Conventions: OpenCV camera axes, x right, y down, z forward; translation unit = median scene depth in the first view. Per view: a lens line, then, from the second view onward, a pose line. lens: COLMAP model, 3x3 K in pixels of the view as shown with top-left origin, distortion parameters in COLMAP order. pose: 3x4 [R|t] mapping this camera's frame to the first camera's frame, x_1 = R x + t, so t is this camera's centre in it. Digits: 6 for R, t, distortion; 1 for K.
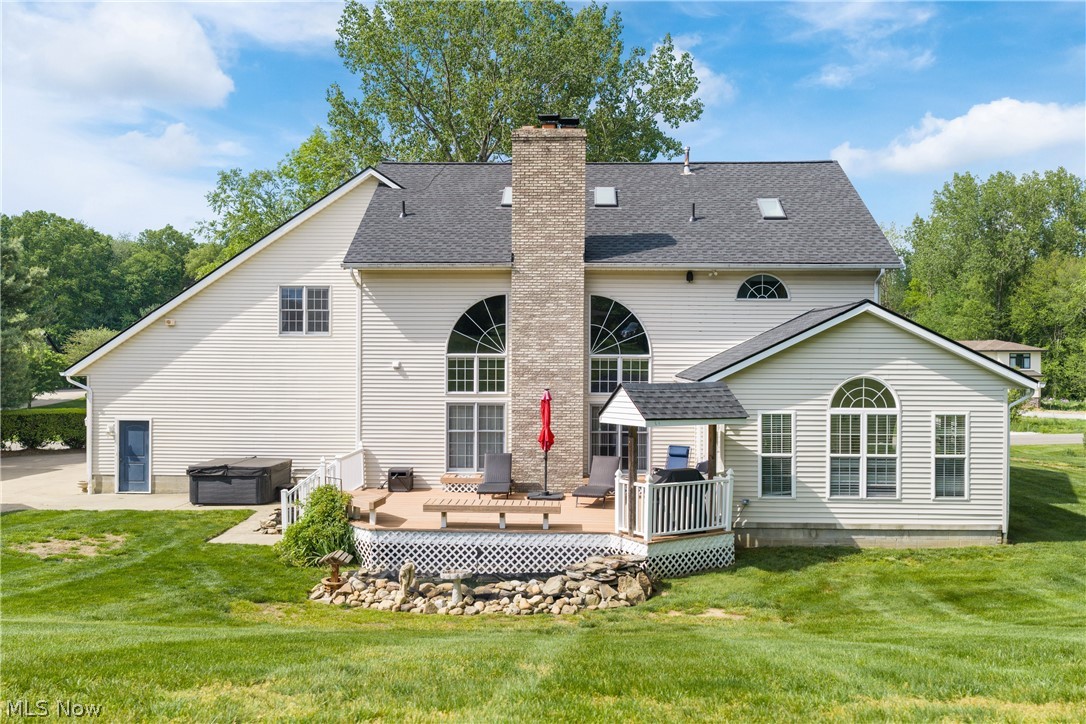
lens RADIAL K [[908.7, 0, 545.3], [0, 908.7, 362.7], [0, 0, 1]] dist [0.012441, -0.020348]
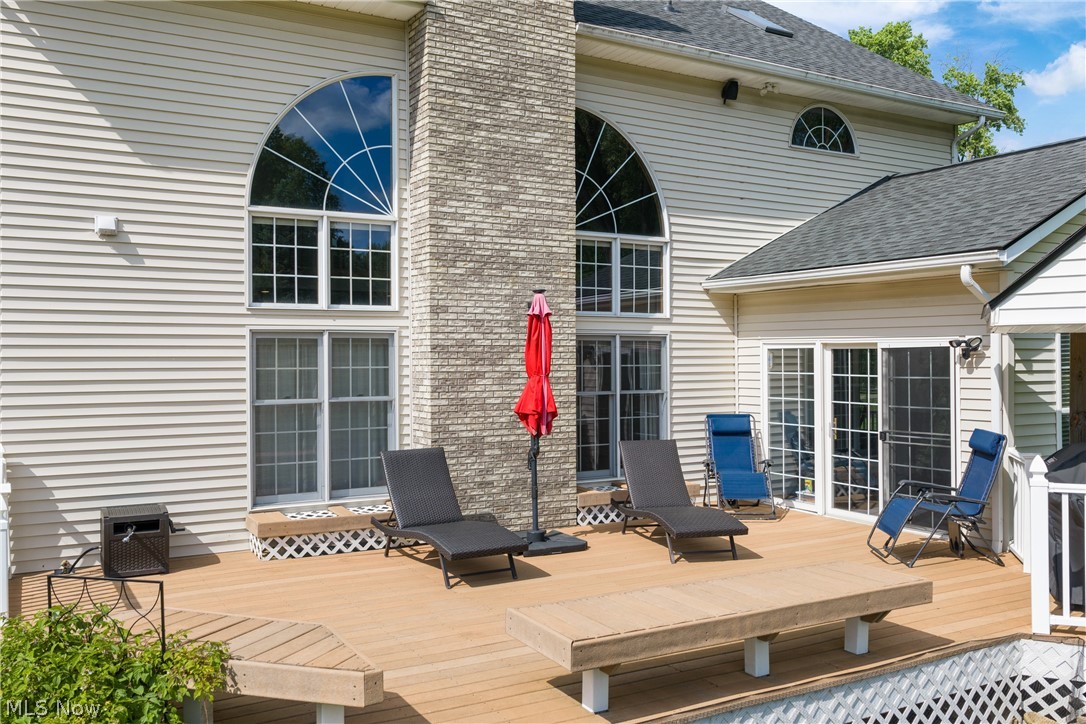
lens RADIAL K [[908.7, 0, 545.3], [0, 908.7, 362.7], [0, 0, 1]] dist [0.012441, -0.020348]
pose [[0.851840, -0.010985, 0.523687, -0.206110], [0.012334, 0.999924, 0.000912, 0.059015], [-0.523657, 0.005682, 0.851910, 0.600612]]
